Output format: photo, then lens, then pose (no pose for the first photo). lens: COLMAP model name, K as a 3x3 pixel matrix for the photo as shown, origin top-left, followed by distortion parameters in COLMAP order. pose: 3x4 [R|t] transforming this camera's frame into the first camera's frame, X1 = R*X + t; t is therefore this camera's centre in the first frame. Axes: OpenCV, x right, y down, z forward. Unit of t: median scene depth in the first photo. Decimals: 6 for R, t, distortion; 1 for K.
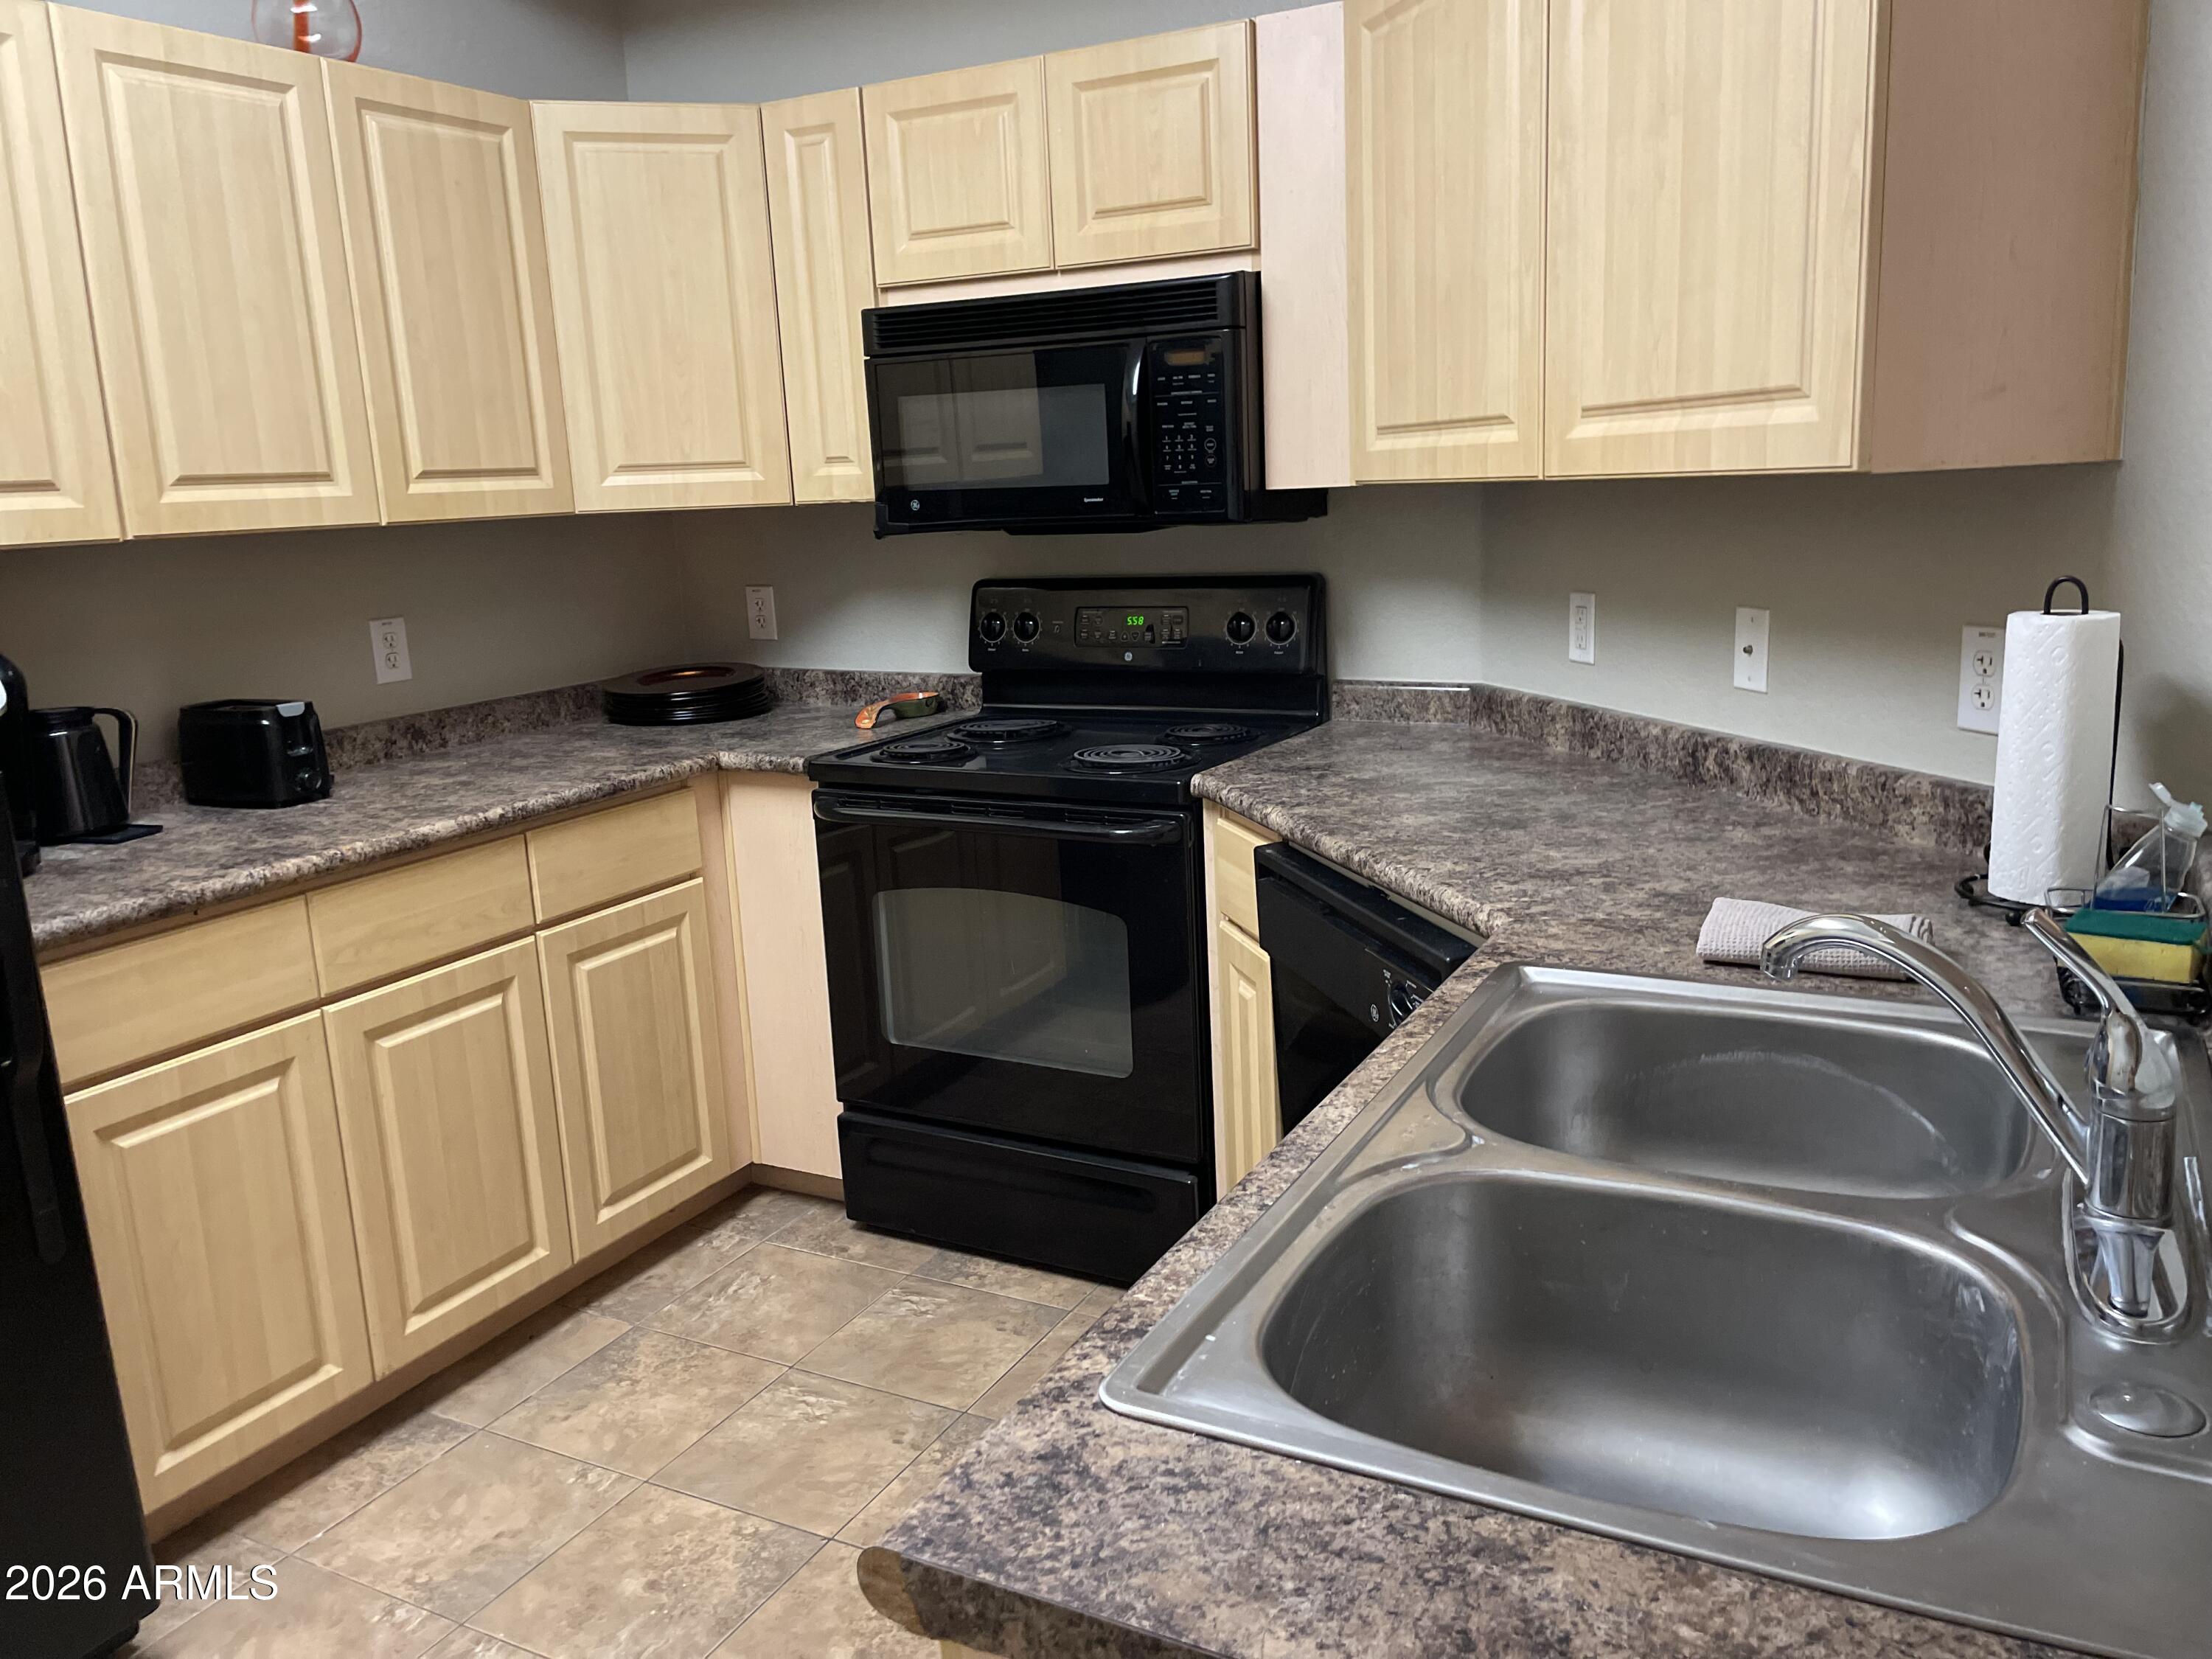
lens RADIAL K [[1684.7, 0, 1115.9], [0, 1684.7, 813.1], [0, 0, 1]] dist [0.086048, -0.119261]
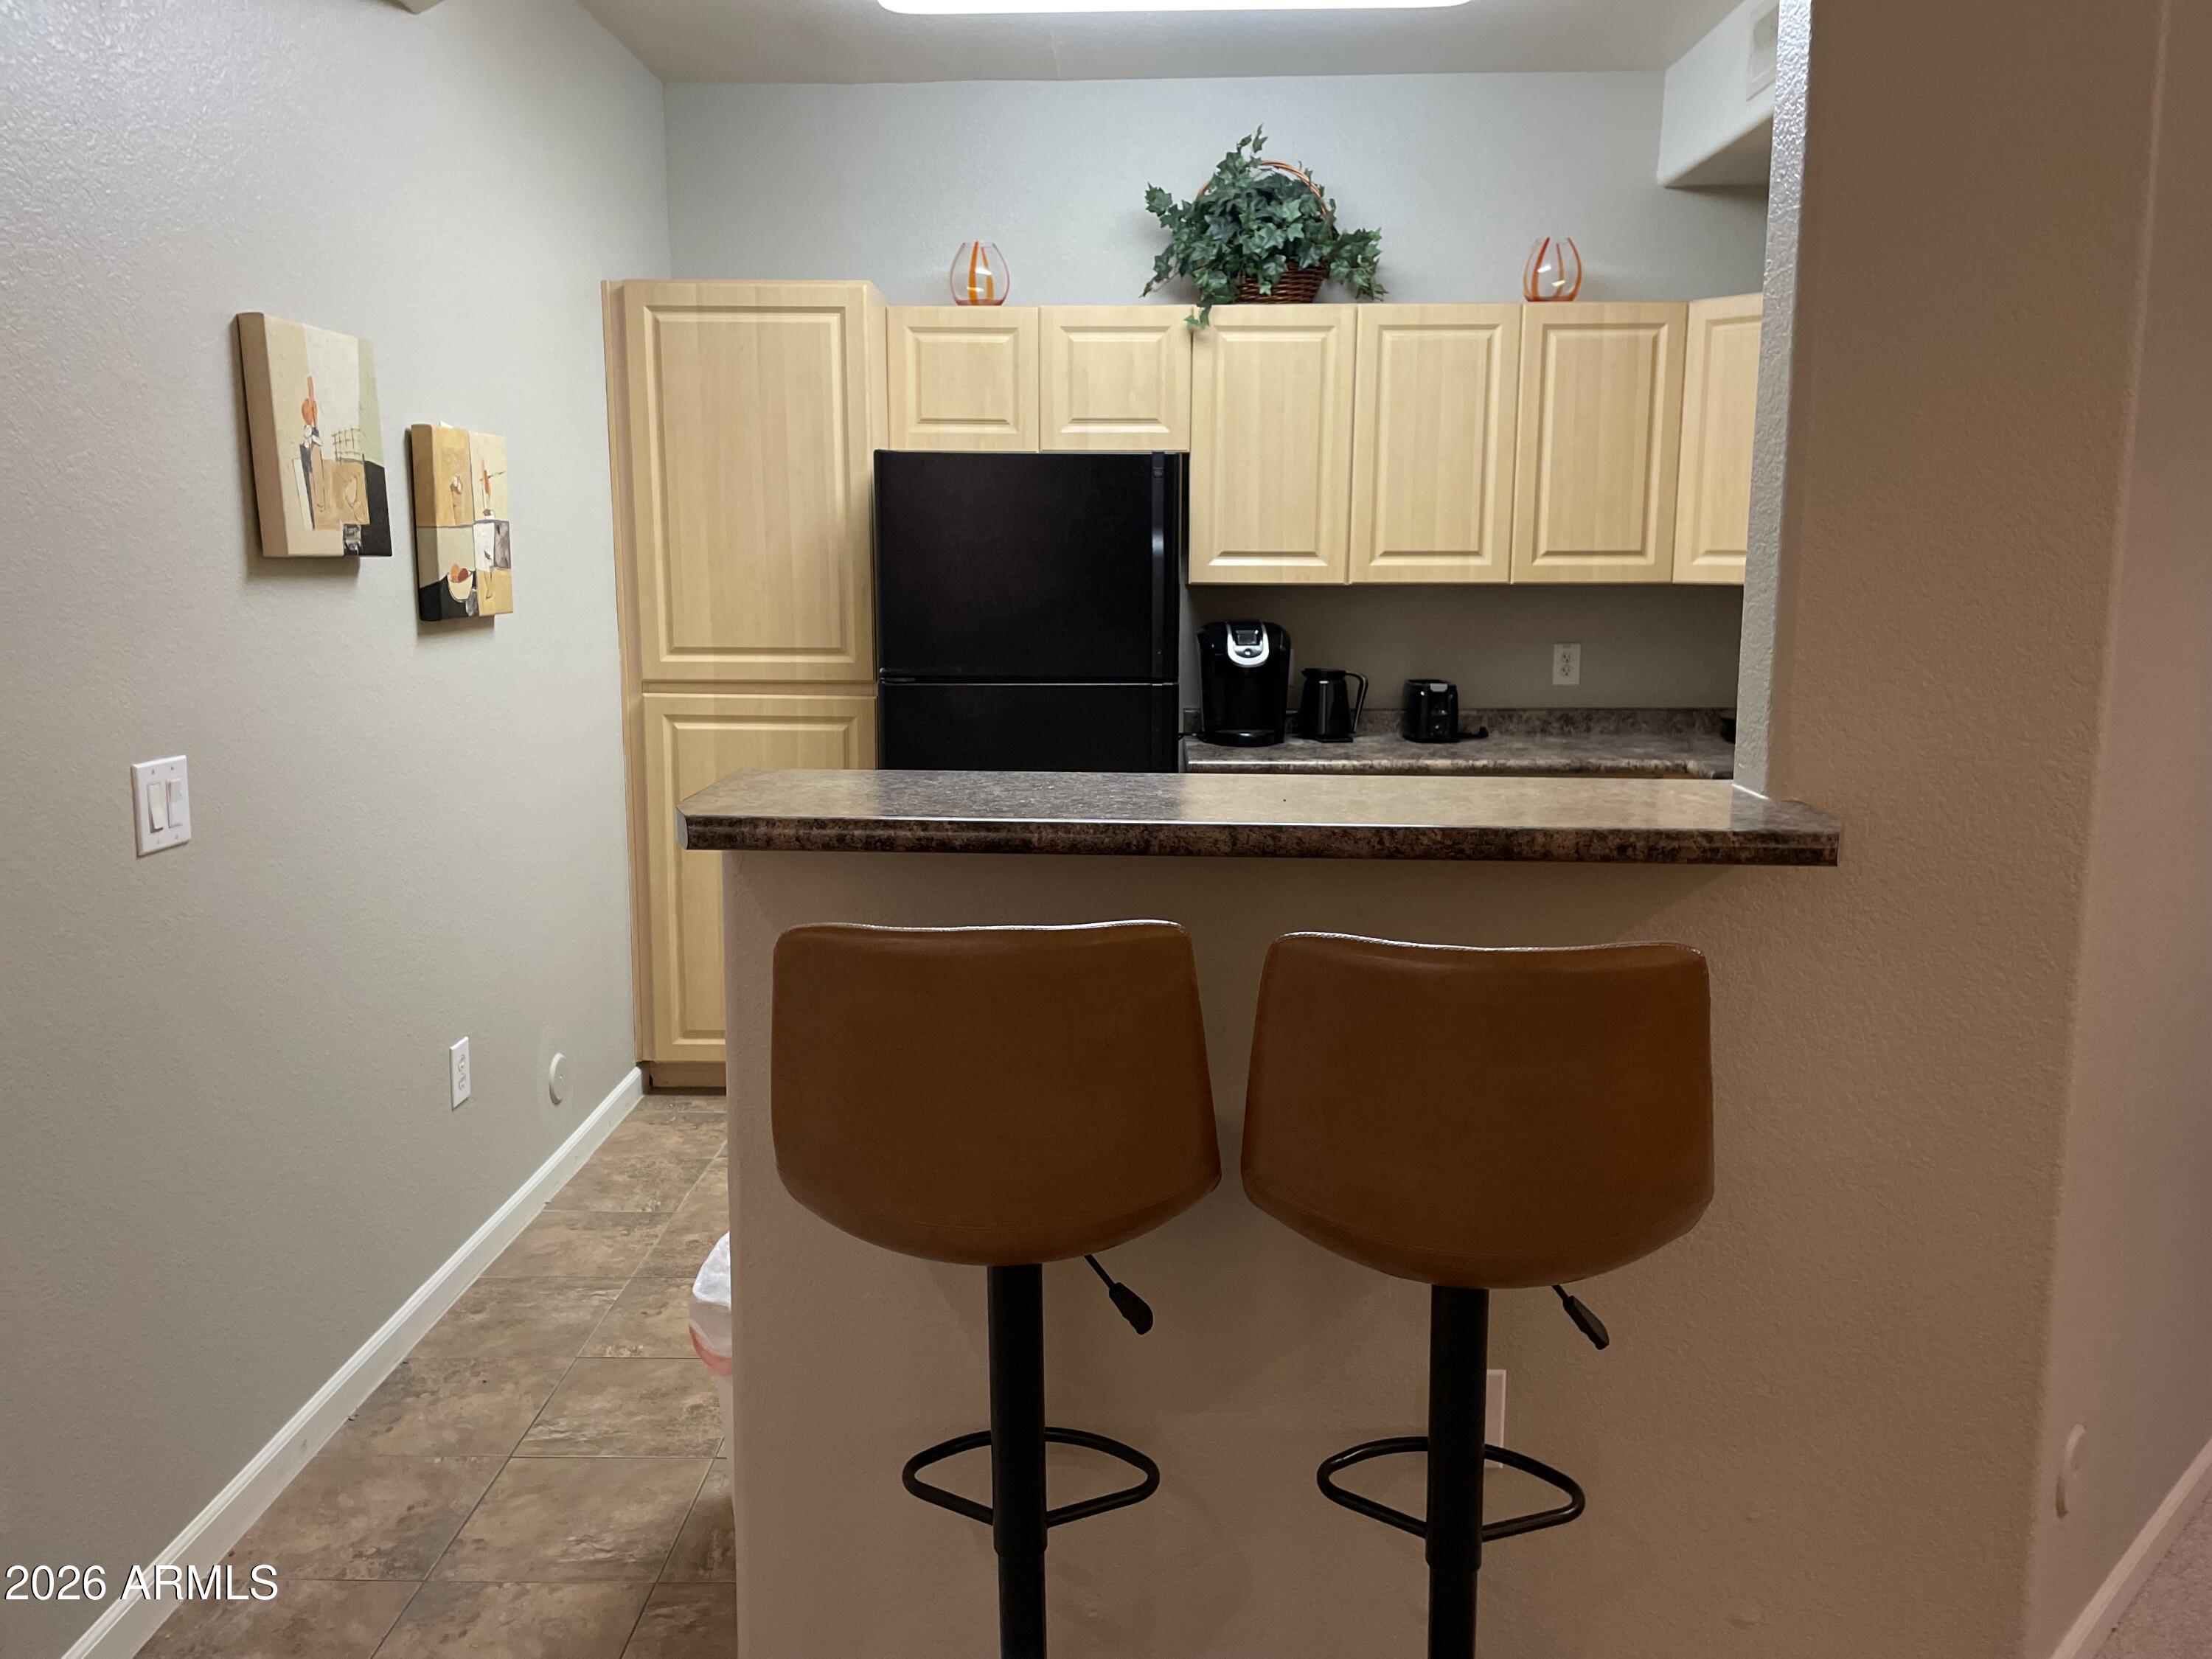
lens RADIAL K [[1684.7, 0, 1095.1], [0, 1684.7, 802.6], [0, 0, 1]] dist [0.086048, -0.119261]
pose [[0.438745, 0.179927, -0.880414, 0.869717], [-0.200306, 0.974681, 0.099371, -0.047733], [0.876002, 0.132754, 0.463677, -0.067747]]
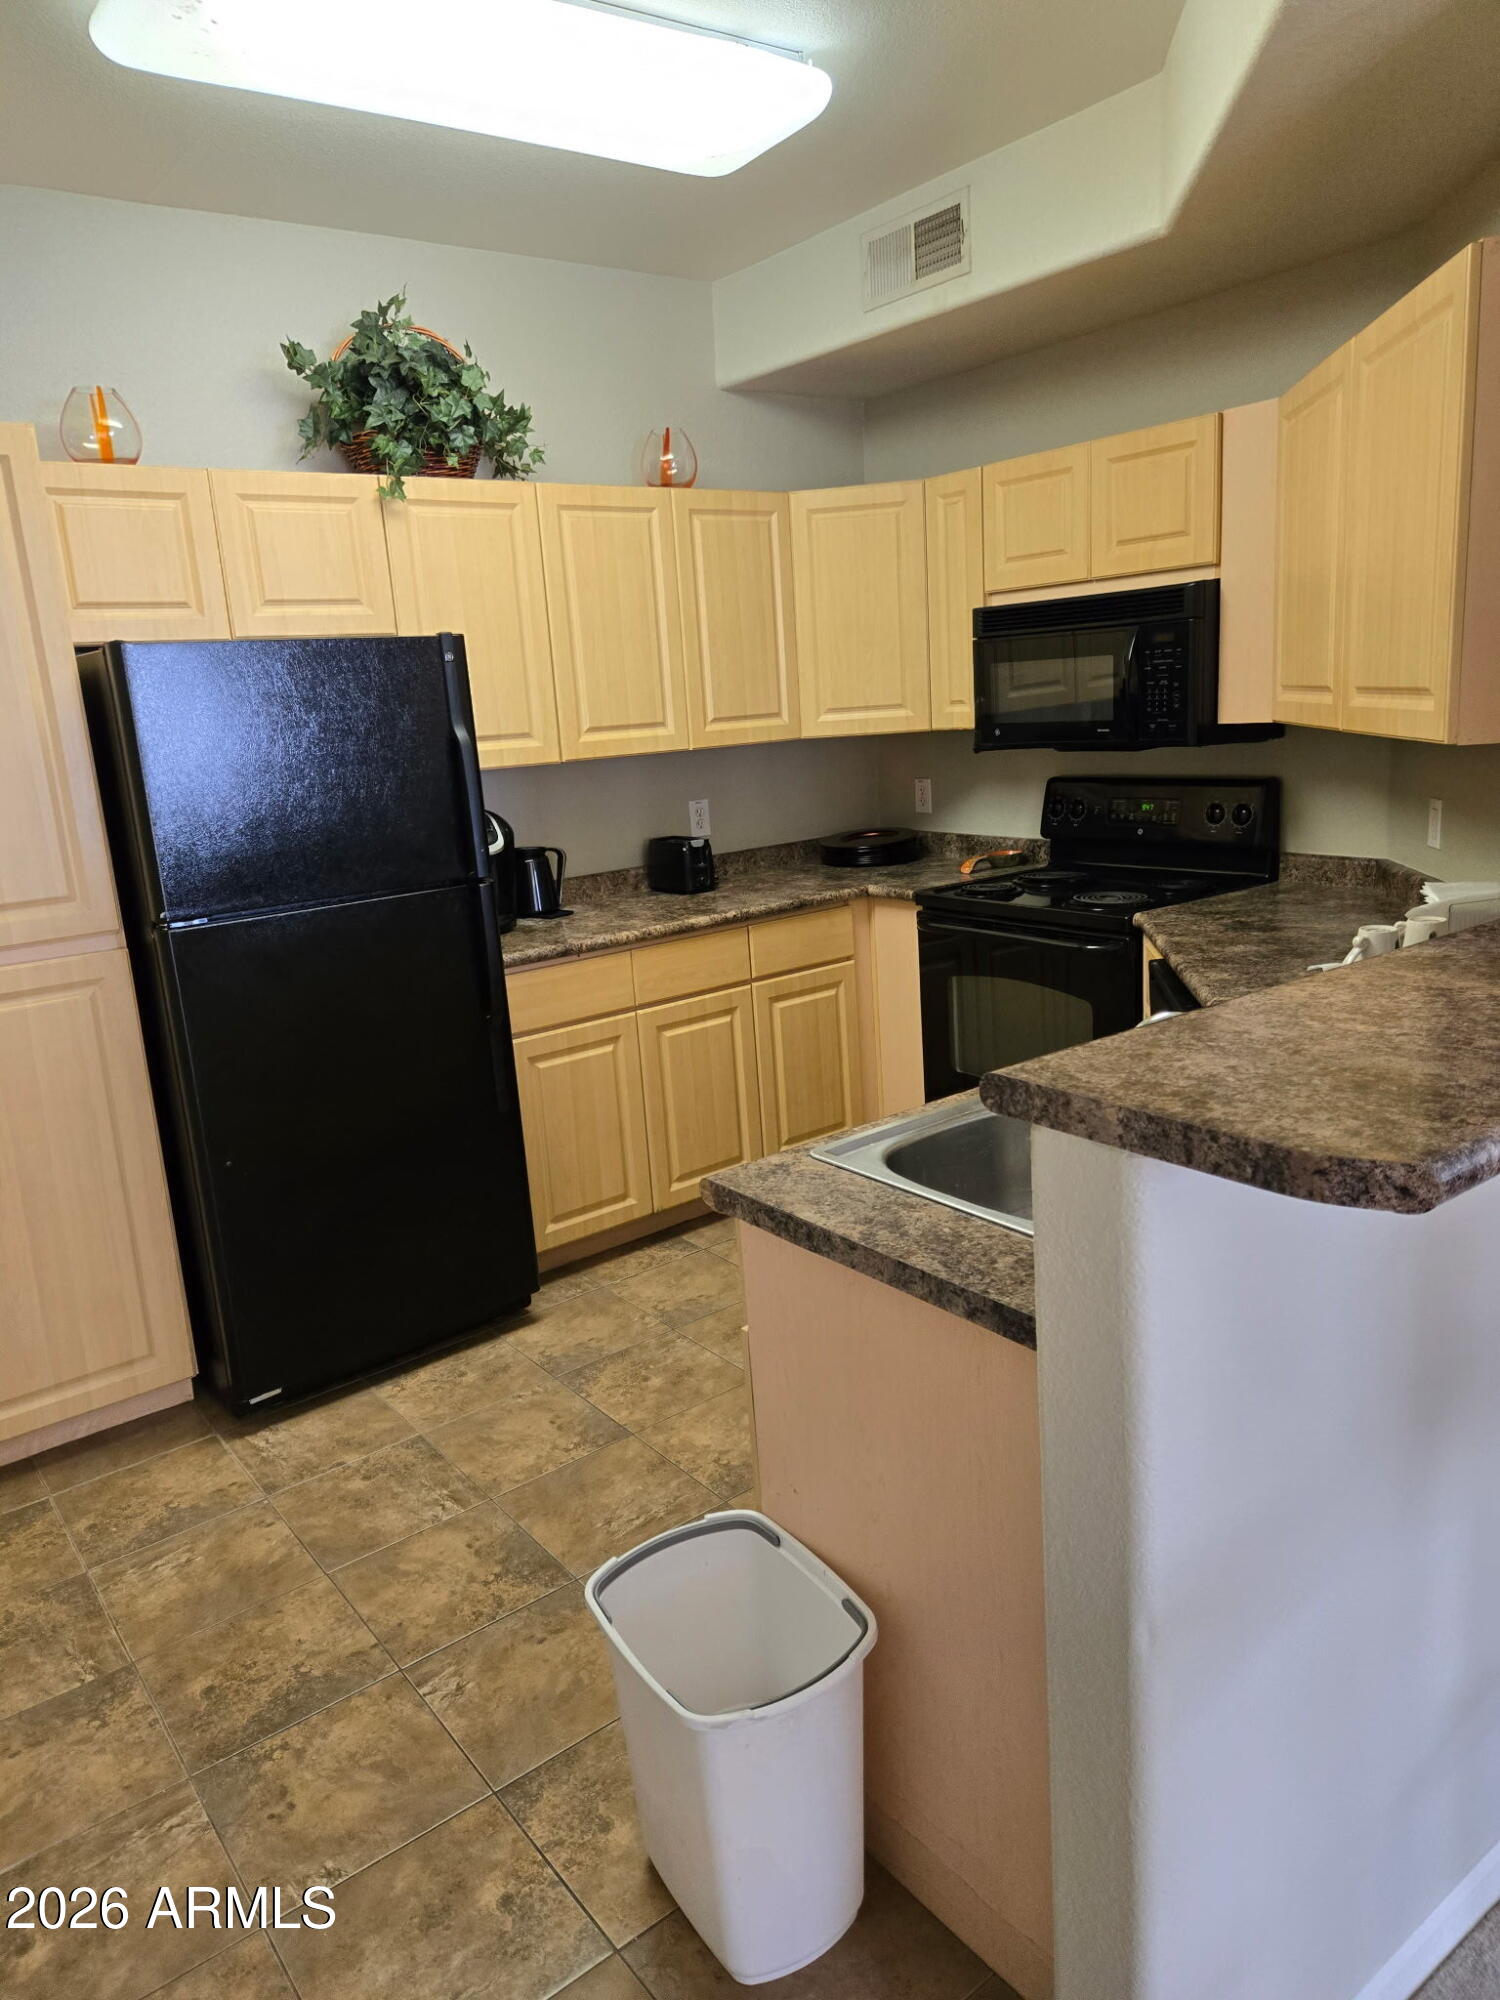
lens RADIAL K [[1353.7, 0, 746.1], [0, 1353.7, 992.8], [0, 0, 1]] dist [0.064229, -0.062449]
pose [[0.907686, 0.078222, -0.412294, 0.232590], [-0.059490, 0.996537, 0.058097, -0.000825], [0.415411, -0.028207, 0.909196, -0.279195]]
